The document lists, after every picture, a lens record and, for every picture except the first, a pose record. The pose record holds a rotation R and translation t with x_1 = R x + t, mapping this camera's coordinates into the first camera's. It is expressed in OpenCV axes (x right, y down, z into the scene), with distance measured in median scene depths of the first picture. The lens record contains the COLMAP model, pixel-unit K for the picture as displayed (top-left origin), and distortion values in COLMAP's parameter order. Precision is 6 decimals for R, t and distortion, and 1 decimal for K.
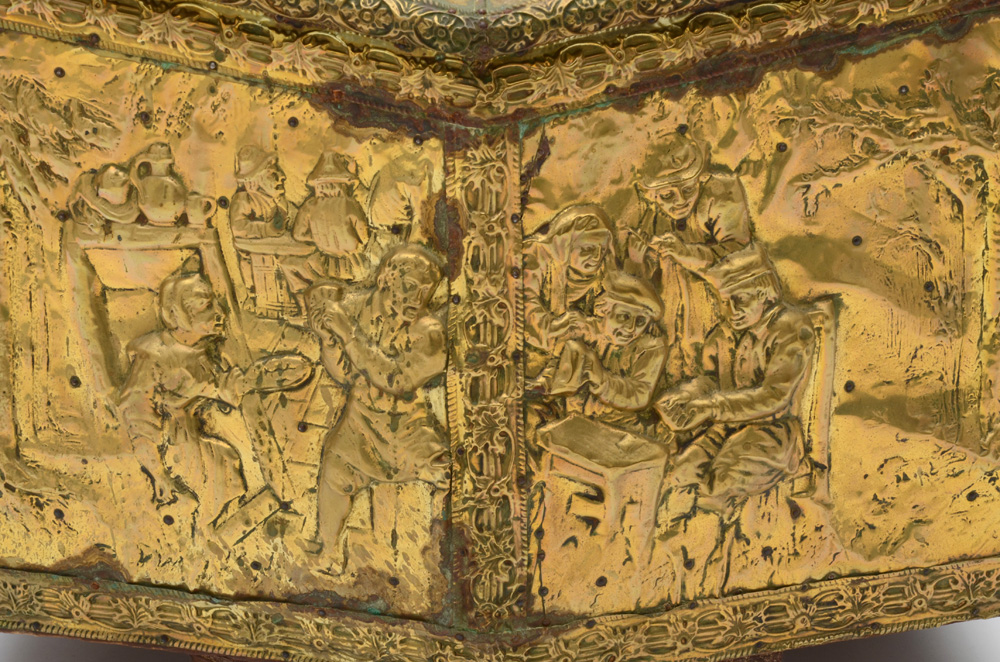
lens RADIAL K [[2959.6, 0, 493.7], [0, 2959.6, 331.1], [0, 0, 1]] dist [0.719226, 0.000000]
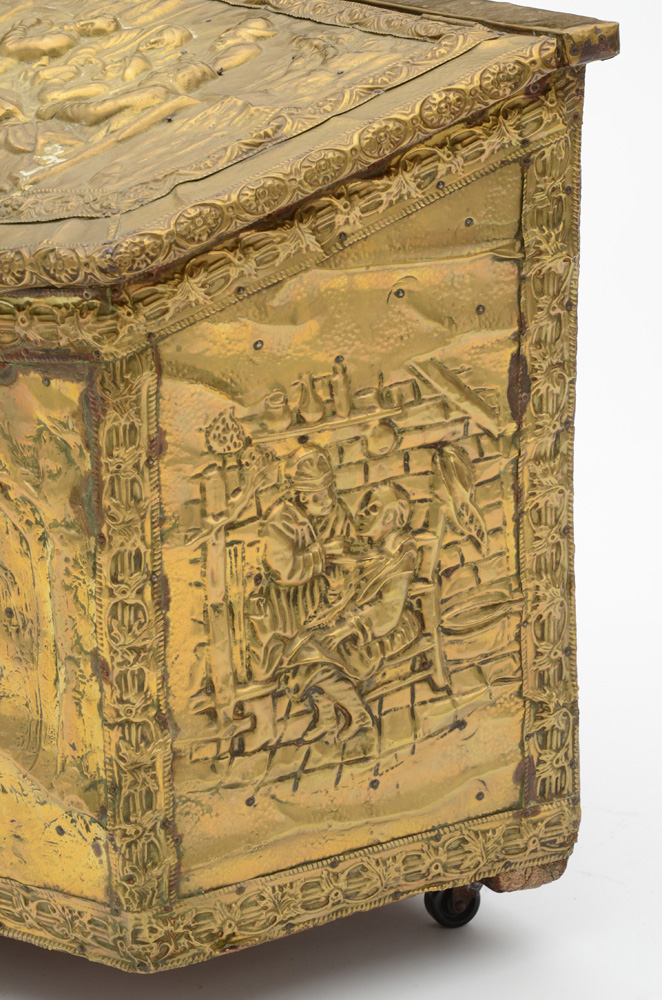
lens RADIAL K [[2959.6, 0, 331.6], [0, 2959.6, 493.9], [0, 0, 1]] dist [0.719226, 0.000000]
pose [[0.527094, 0.229761, -0.818158, 1.070378], [-0.227655, 0.965745, 0.124541, -0.214682], [0.818746, 0.120613, 0.561344, 0.517553]]
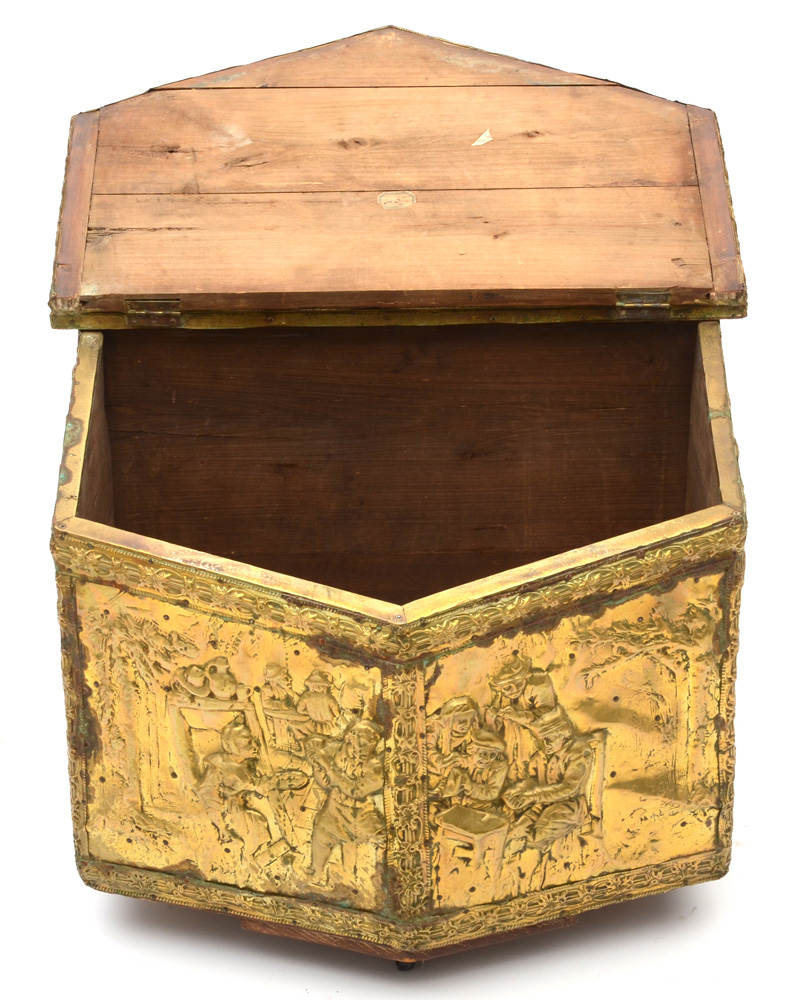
lens RADIAL K [[2553.2, 0, 390.4], [0, 2553.2, 508.6], [0, 0, 1]] dist [0.308267, 0.000000]
pose [[0.999906, -0.007718, -0.011332, 0.006530], [0.009193, 0.990592, 0.136538, -0.352200], [0.010172, -0.136630, 0.990570, -0.487607]]
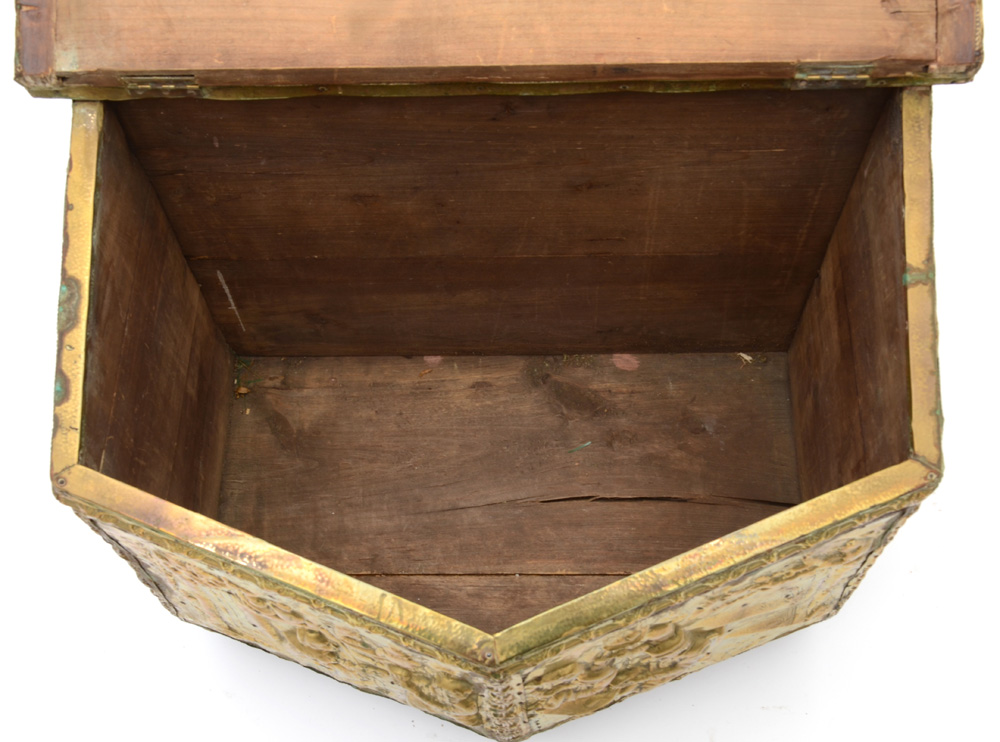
lens RADIAL K [[1266.9, 0, 500.6], [0, 1266.9, 368.4], [0, 0, 1]] dist [0.050389, 0.000000]
pose [[0.999299, 0.007742, -0.036639, 0.019658], [0.021661, 0.678610, 0.734179, -0.599529], [0.030548, -0.734458, 0.677967, 0.647805]]
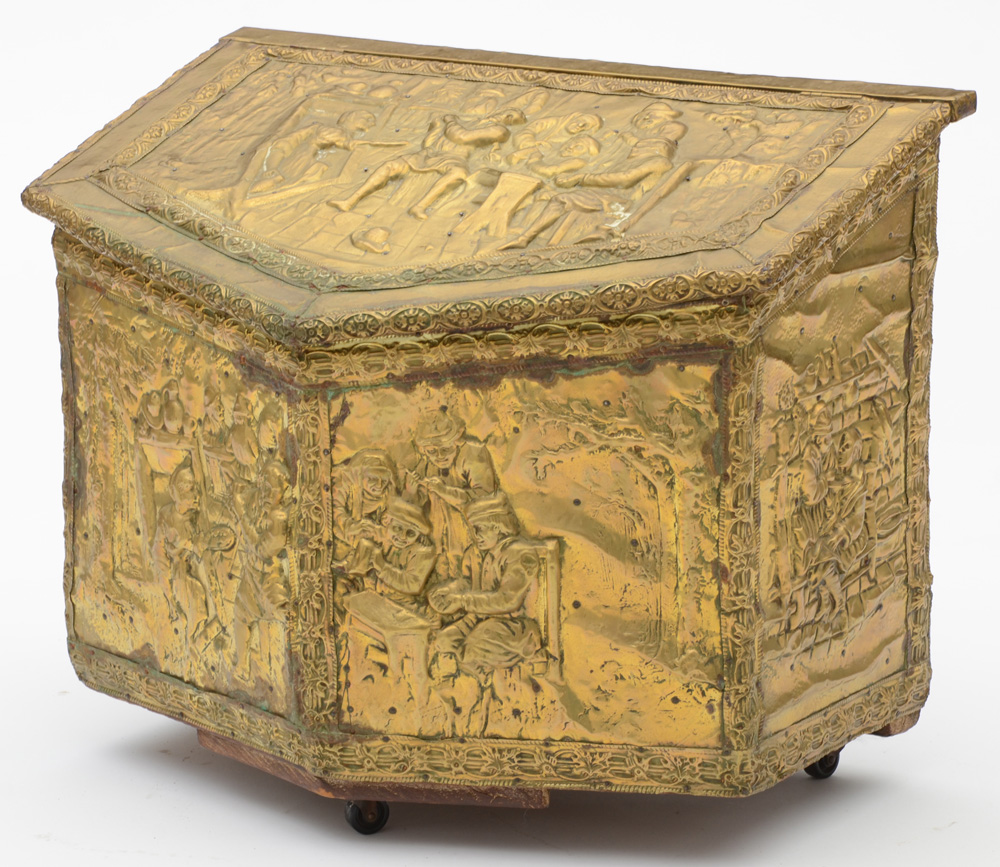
lens RADIAL K [[4630.9, 0, 489.1], [0, 4630.9, 426.8], [0, 0, 1]] dist [1.442610, 0.000000]
pose [[0.844237, 0.117665, -0.522894, 1.267477], [-0.150339, 0.988426, -0.020307, -0.014426], [0.514453, 0.095755, 0.852156, -0.947405]]
